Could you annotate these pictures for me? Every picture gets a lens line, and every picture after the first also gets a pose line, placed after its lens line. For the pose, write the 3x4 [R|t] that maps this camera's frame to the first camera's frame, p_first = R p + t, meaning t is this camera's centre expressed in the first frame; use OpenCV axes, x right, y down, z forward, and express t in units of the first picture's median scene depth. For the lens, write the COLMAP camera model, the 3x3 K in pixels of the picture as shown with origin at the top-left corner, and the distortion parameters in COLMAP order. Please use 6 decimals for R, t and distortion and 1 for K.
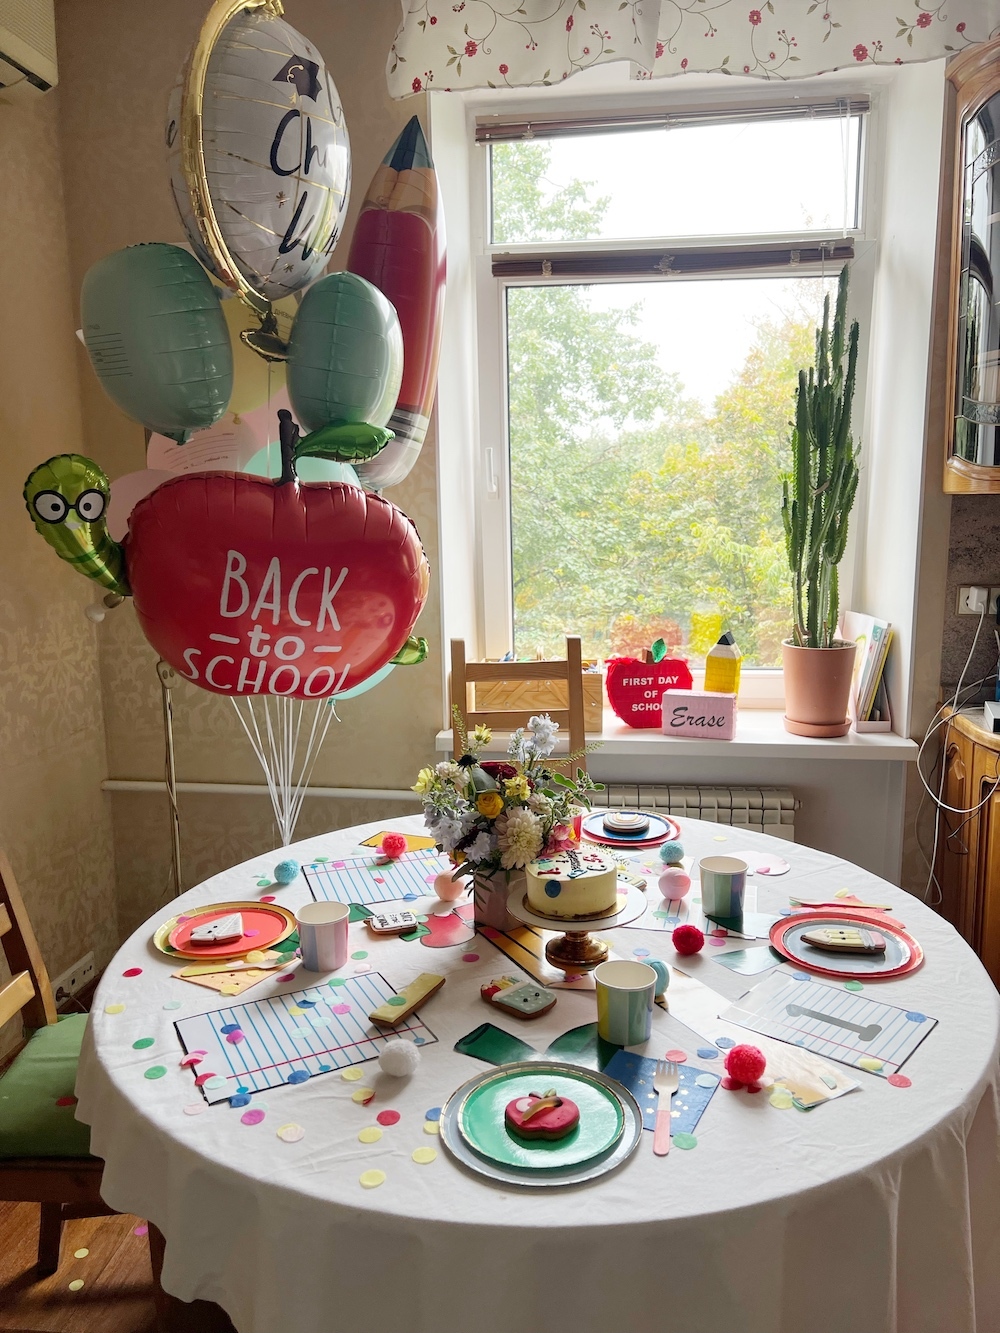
lens RADIAL K [[1002.4, 0, 503.8], [0, 1002.4, 672.4], [0, 0, 1]] dist [0.098159, -0.200869]
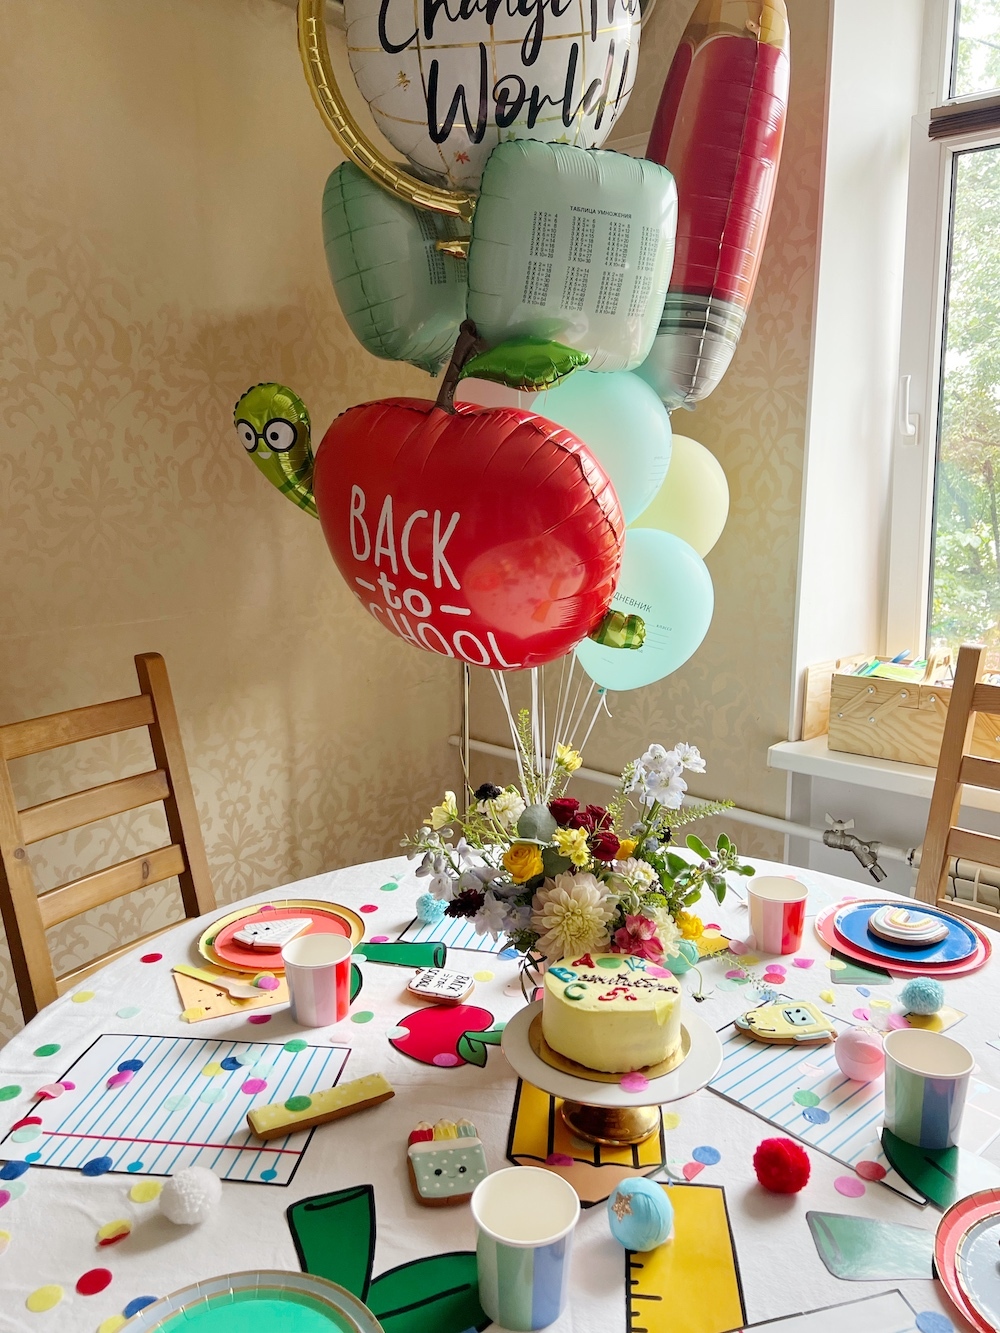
lens RADIAL K [[1005.3, 0, 506.2], [0, 1005.3, 657.9], [0, 0, 1]] dist [0.039166, -0.049997]
pose [[0.830158, 0.114604, -0.545622, 0.267228], [-0.106001, 0.993238, 0.047342, -0.030142], [0.547359, 0.018535, 0.836693, 0.332552]]
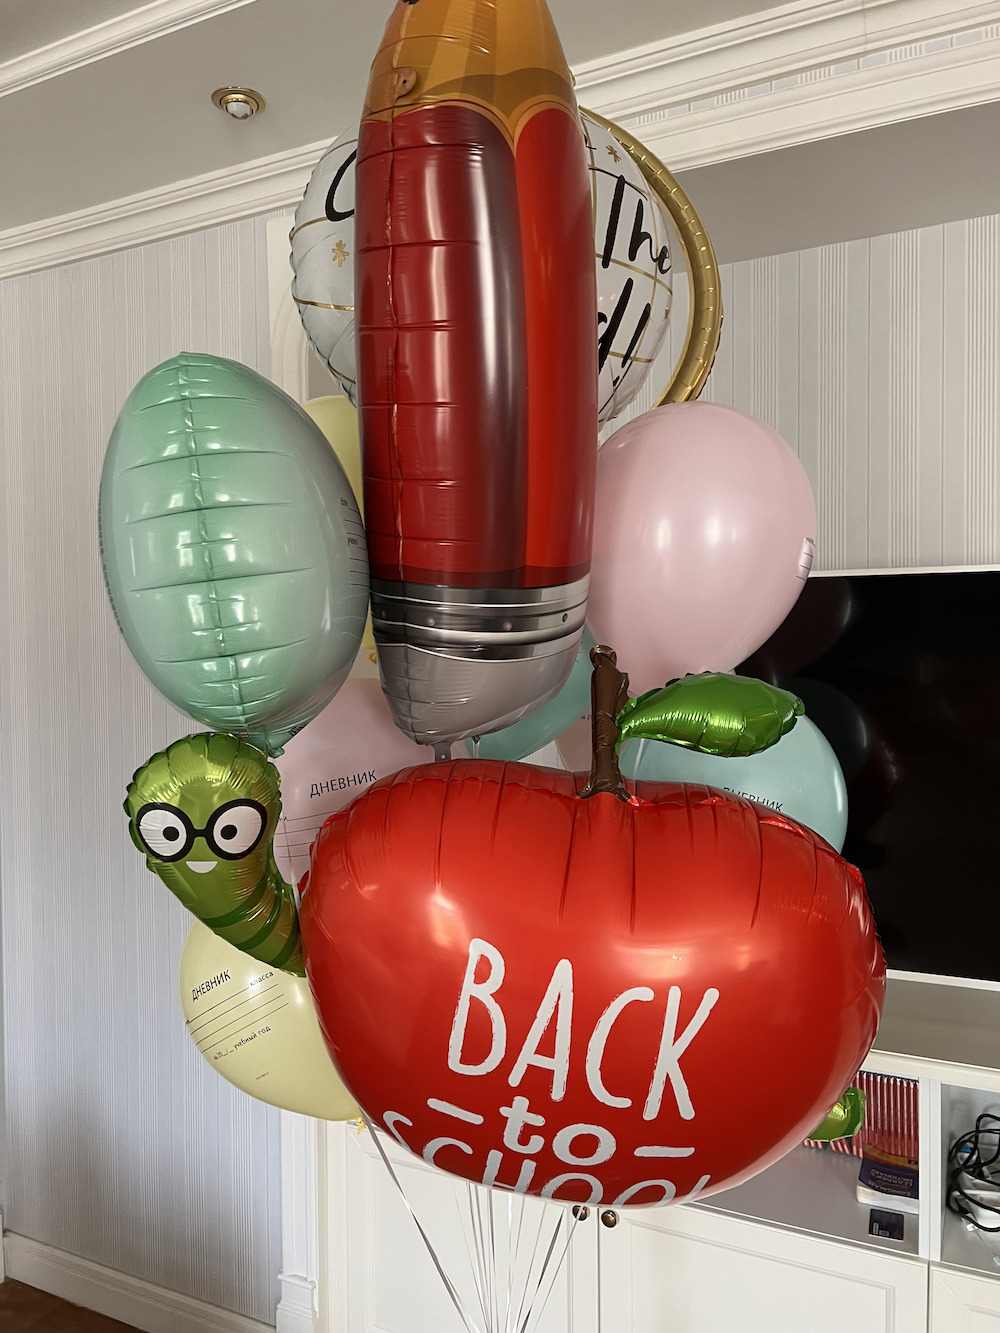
lens RADIAL K [[1014.5, 0, 504.8], [0, 1014.5, 670.0], [0, 0, 1]] dist [0.034159, -0.051234]
pose [[0.948888, 0.016404, -0.315186, -0.102039], [-0.076609, 0.980753, -0.179595, -0.153504], [0.306173, 0.194562, 0.931882, 0.503960]]
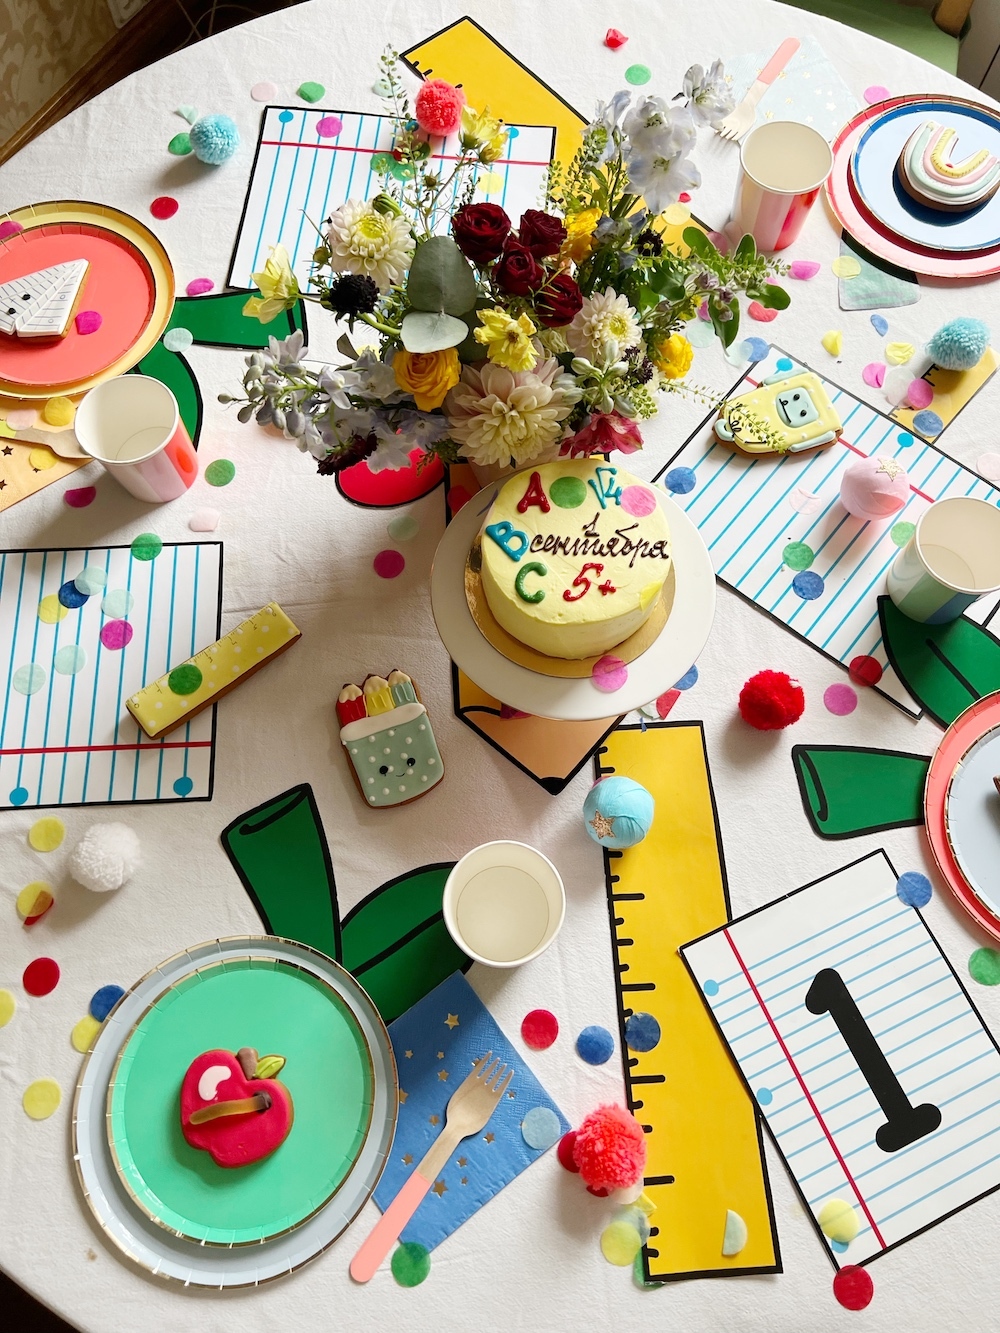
lens RADIAL K [[1005.3, 0, 506.2], [0, 1005.3, 657.9], [0, 0, 1]] dist [0.039166, -0.049997]
pose [[0.909659, 0.396140, -0.124874, 0.091577], [-0.083660, 0.469228, 0.879105, -0.145504], [0.406843, -0.789239, 0.459979, 0.580080]]
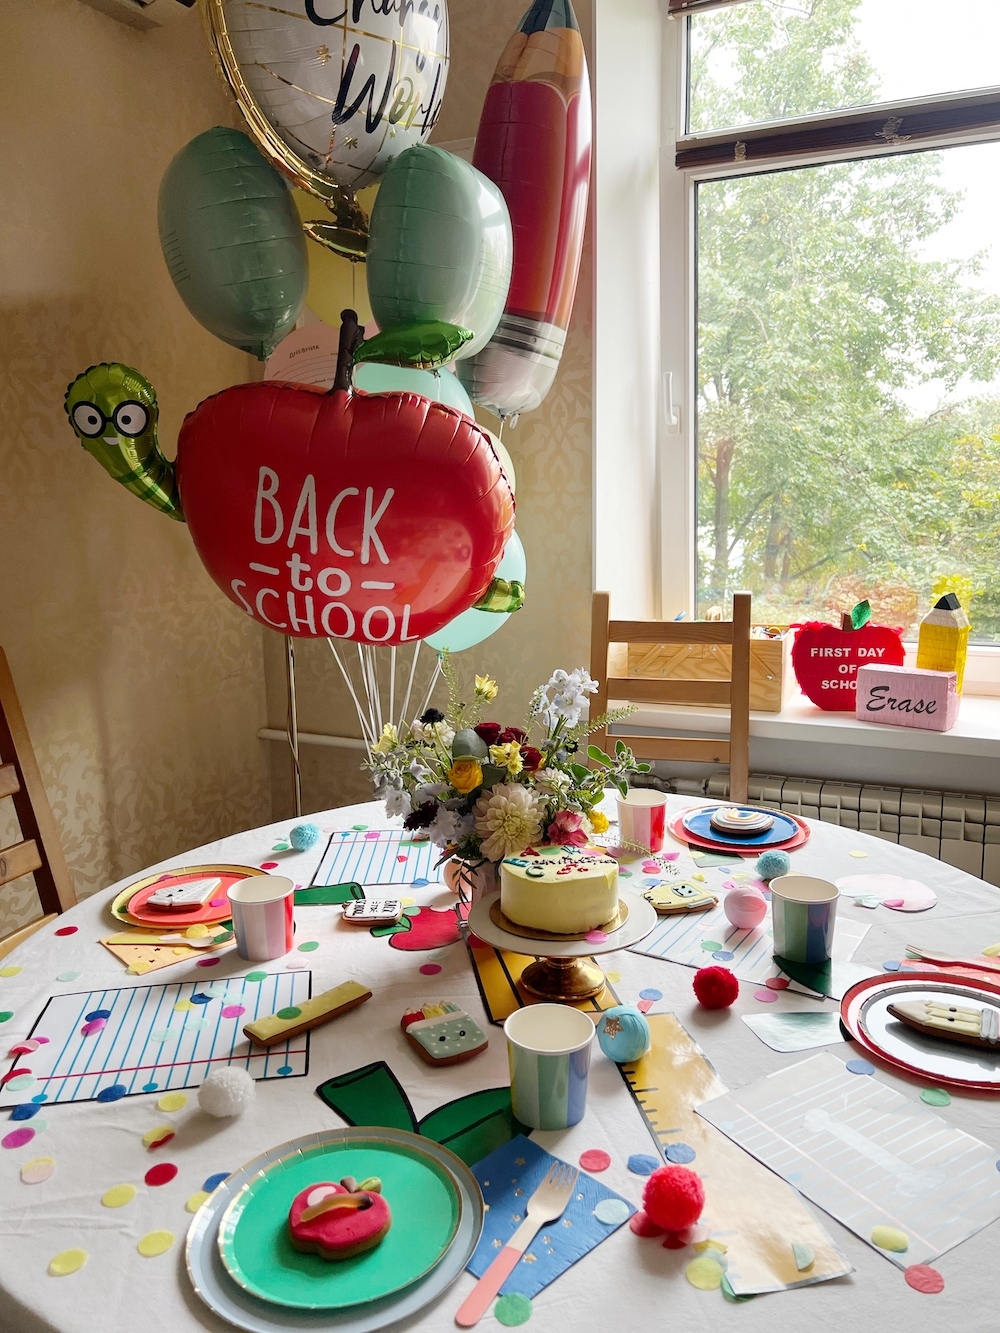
lens RADIAL K [[1005.3, 0, 506.2], [0, 1005.3, 657.9], [0, 0, 1]] dist [0.039166, -0.049997]
pose [[0.951532, 0.048465, -0.303709, 0.196666], [-0.047061, 0.998821, 0.011944, 0.024031], [0.303929, 0.002928, 0.952690, 0.217465]]
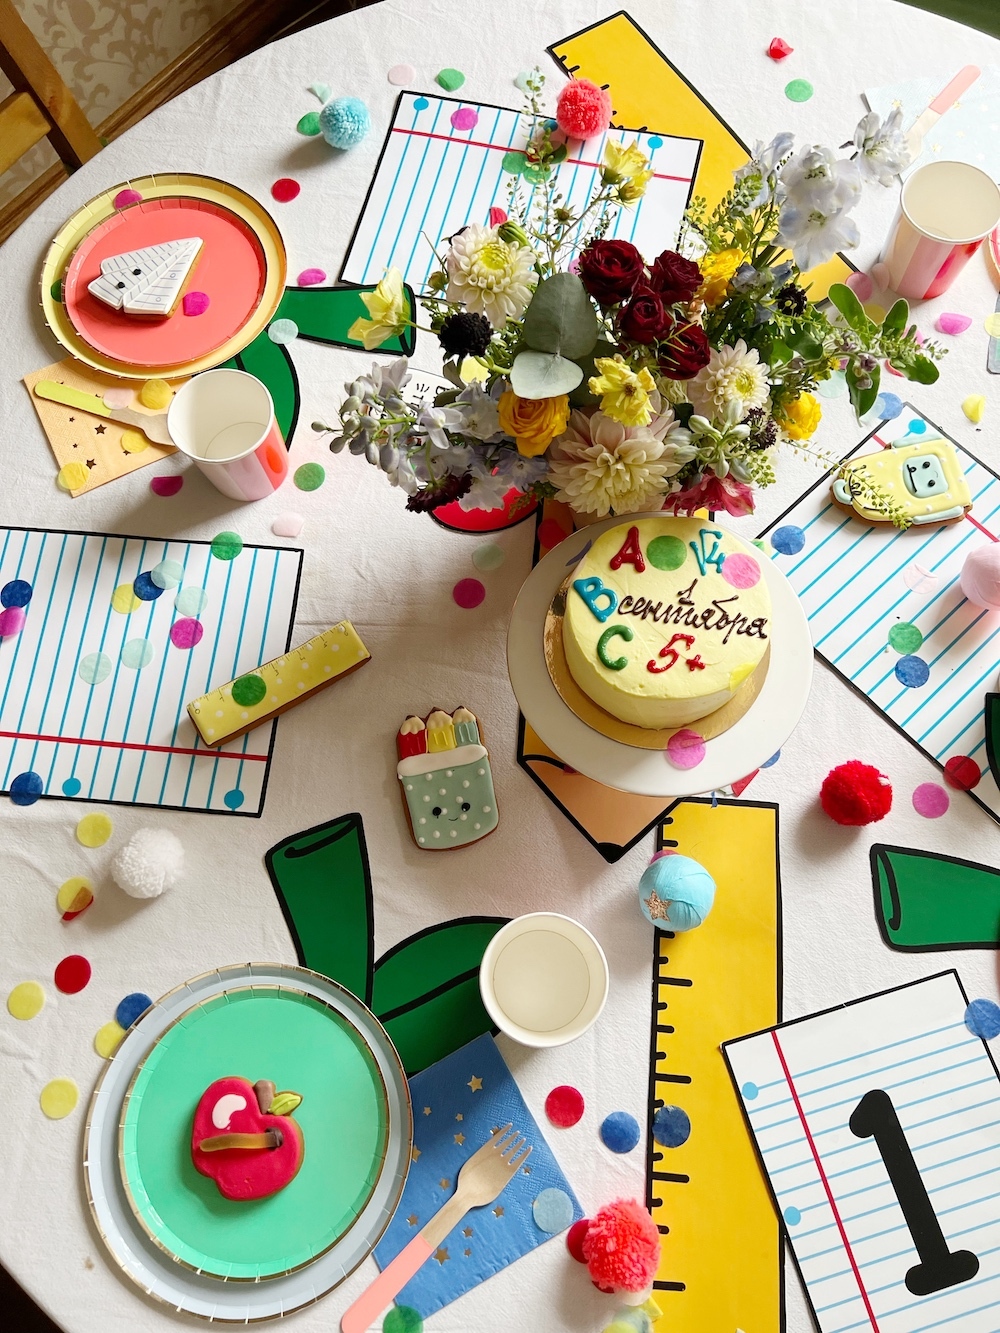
lens RADIAL K [[1006.7, 0, 501.9], [0, 1006.7, 668.3], [0, 0, 1]] dist [0.039536, -0.049834]
pose [[0.841851, 0.511411, -0.172471, 0.074424], [-0.075496, 0.428005, 0.900617, -0.141825], [0.534404, -0.745164, 0.398926, 0.609219]]
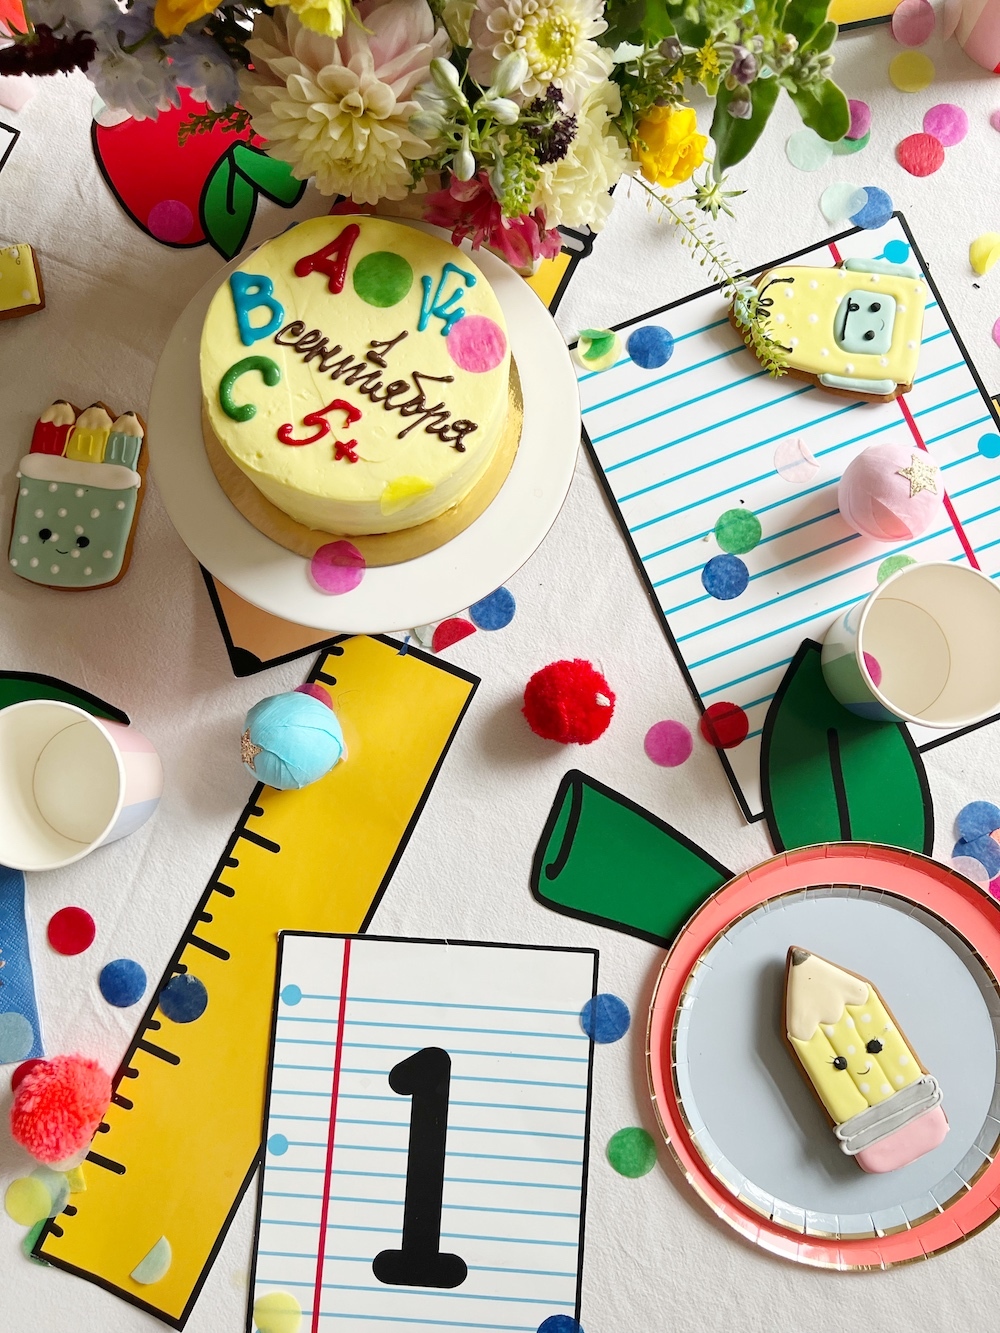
lens RADIAL K [[1014.5, 0, 504.8], [0, 1014.5, 670.0], [0, 0, 1]] dist [0.034159, -0.051234]
pose [[0.604661, 0.794157, -0.060824, 0.143834], [-0.133522, 0.176353, 0.975229, -0.066958], [0.785211, -0.581562, 0.212671, 0.726892]]
